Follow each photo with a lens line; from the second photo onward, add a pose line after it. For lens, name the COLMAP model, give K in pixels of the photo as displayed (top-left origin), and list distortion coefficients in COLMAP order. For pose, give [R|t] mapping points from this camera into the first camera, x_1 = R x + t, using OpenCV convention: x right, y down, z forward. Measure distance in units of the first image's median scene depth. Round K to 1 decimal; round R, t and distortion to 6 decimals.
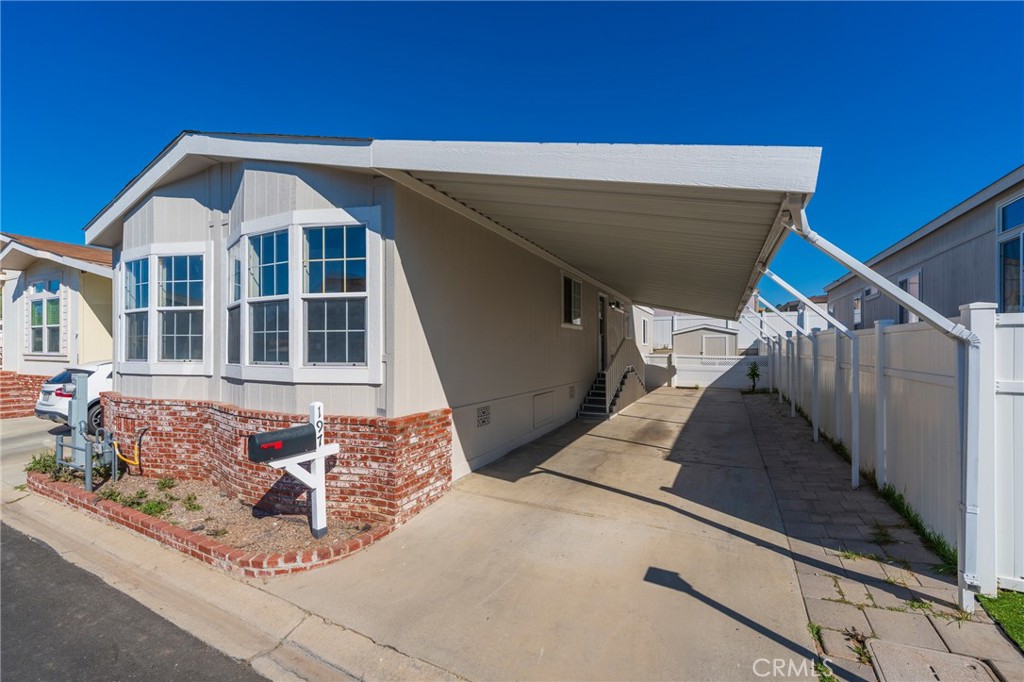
lens RADIAL K [[414.6, 0, 513.7], [0, 414.6, 346.0], [0, 0, 1]] dist [-0.003707, -0.000091]
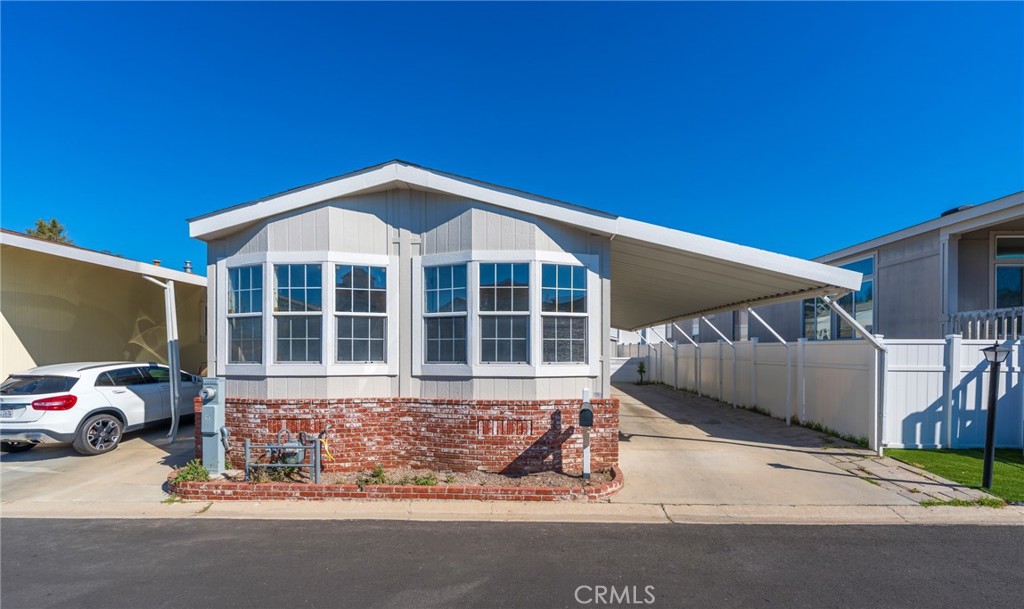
lens RADIAL K [[412.1, 0, 523.8], [0, 412.1, 350.1], [0, 0, 1]] dist [-0.001750, -0.000171]
pose [[0.905888, 0.004756, 0.423491, -0.935935], [-0.006936, 0.999969, 0.003607, -0.003414], [-0.423461, -0.006204, 0.905893, -0.173969]]
